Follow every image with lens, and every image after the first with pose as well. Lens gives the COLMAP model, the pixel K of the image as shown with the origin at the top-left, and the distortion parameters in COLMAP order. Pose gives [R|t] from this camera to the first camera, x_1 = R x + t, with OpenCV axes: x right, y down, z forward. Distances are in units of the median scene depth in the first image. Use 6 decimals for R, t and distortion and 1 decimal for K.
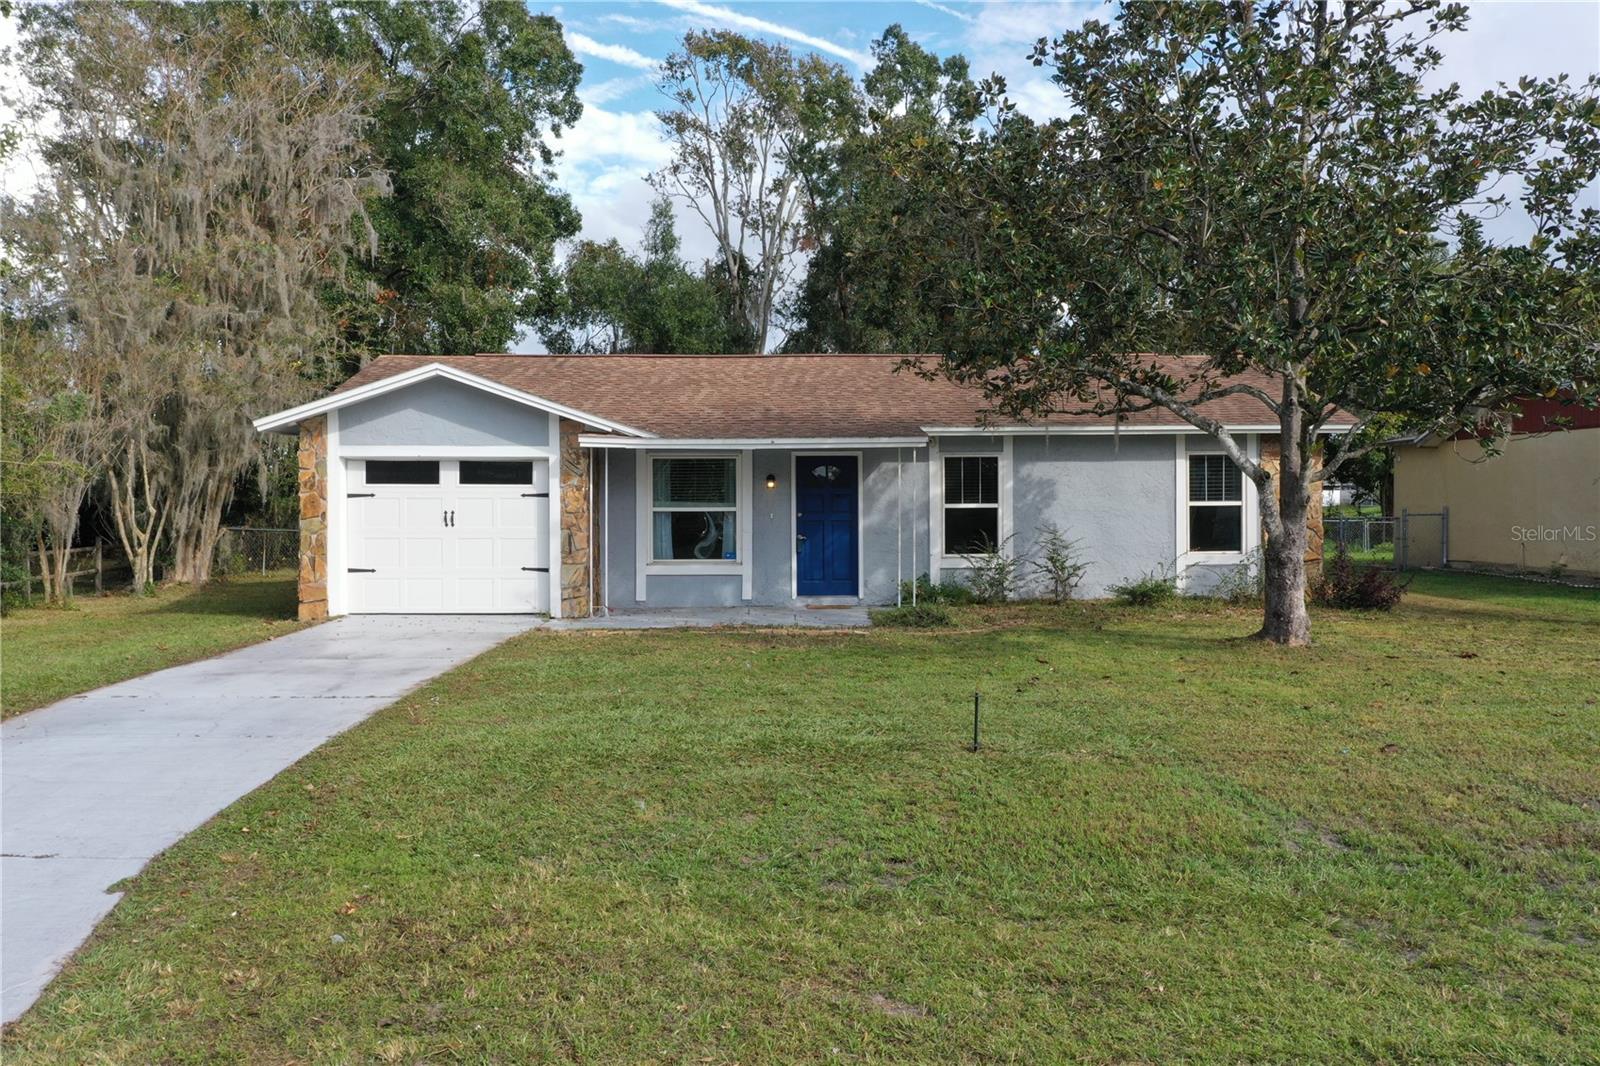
lens RADIAL K [[1276.7, 0, 808.6], [0, 1276.7, 526.5], [0, 0, 1]] dist [0.004839, 0.020033]
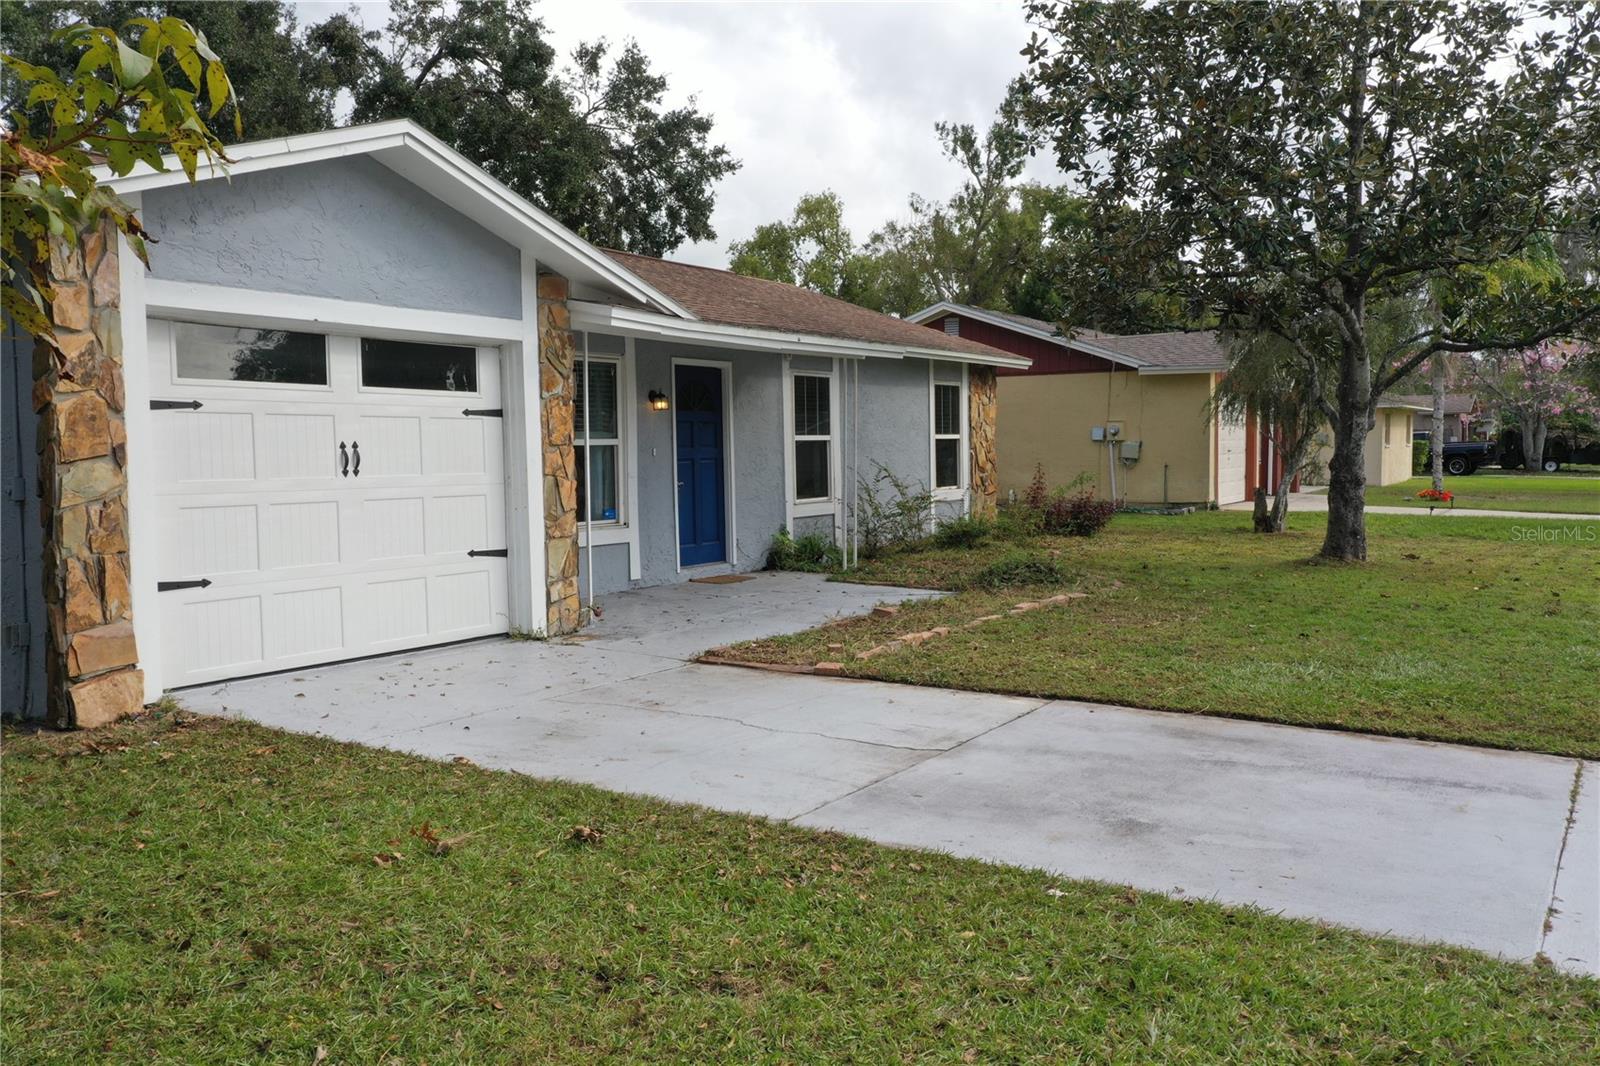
lens RADIAL K [[1276.7, 0, 800.8], [0, 1276.7, 535.0], [0, 0, 1]] dist [0.004839, 0.020033]
pose [[0.563333, -0.059719, 0.824069, -0.544863], [0.025465, 0.998166, 0.054928, 0.000301], [-0.825837, -0.009958, 0.563820, 0.559516]]
